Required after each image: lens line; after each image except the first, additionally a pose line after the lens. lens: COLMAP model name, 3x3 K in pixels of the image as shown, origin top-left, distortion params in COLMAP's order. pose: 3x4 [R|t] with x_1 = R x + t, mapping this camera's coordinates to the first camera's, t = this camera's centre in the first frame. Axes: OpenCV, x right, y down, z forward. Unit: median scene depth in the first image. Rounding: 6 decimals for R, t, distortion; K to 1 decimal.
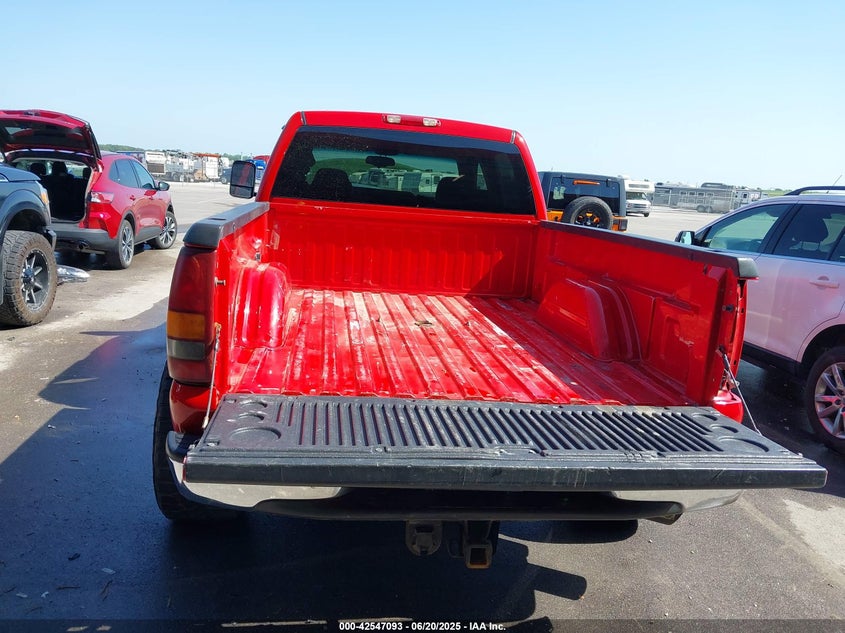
lens RADIAL K [[669.8, 0, 422.5], [0, 669.8, 316.5], [0, 0, 1]] dist [0.035558, -0.112946]
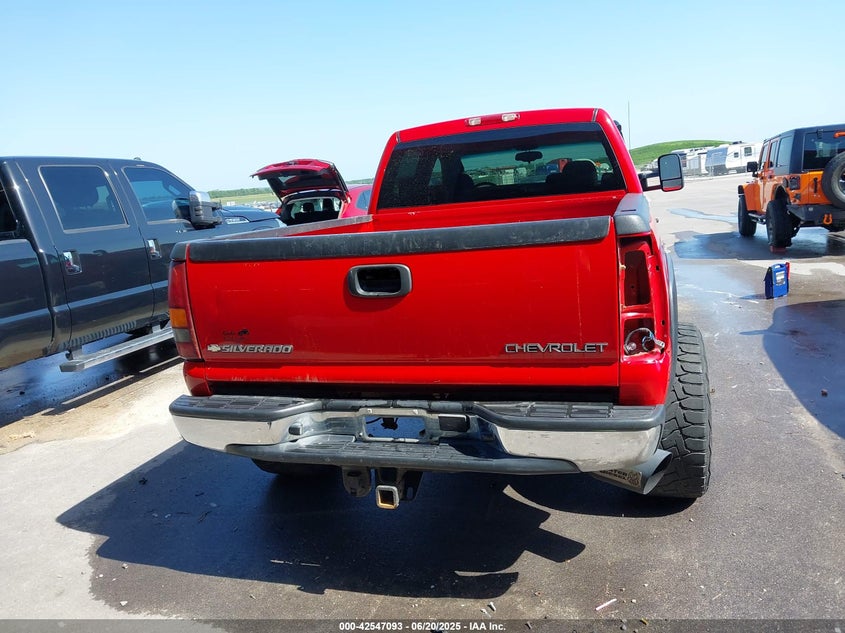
lens RADIAL K [[667.9, 0, 415.8], [0, 667.9, 322.5], [0, 0, 1]] dist [0.037845, -0.061223]
pose [[0.884500, -0.061171, -0.462513, 0.344652], [0.064429, 0.997884, -0.008765, 0.031228], [0.462070, -0.022047, 0.886569, -0.006396]]
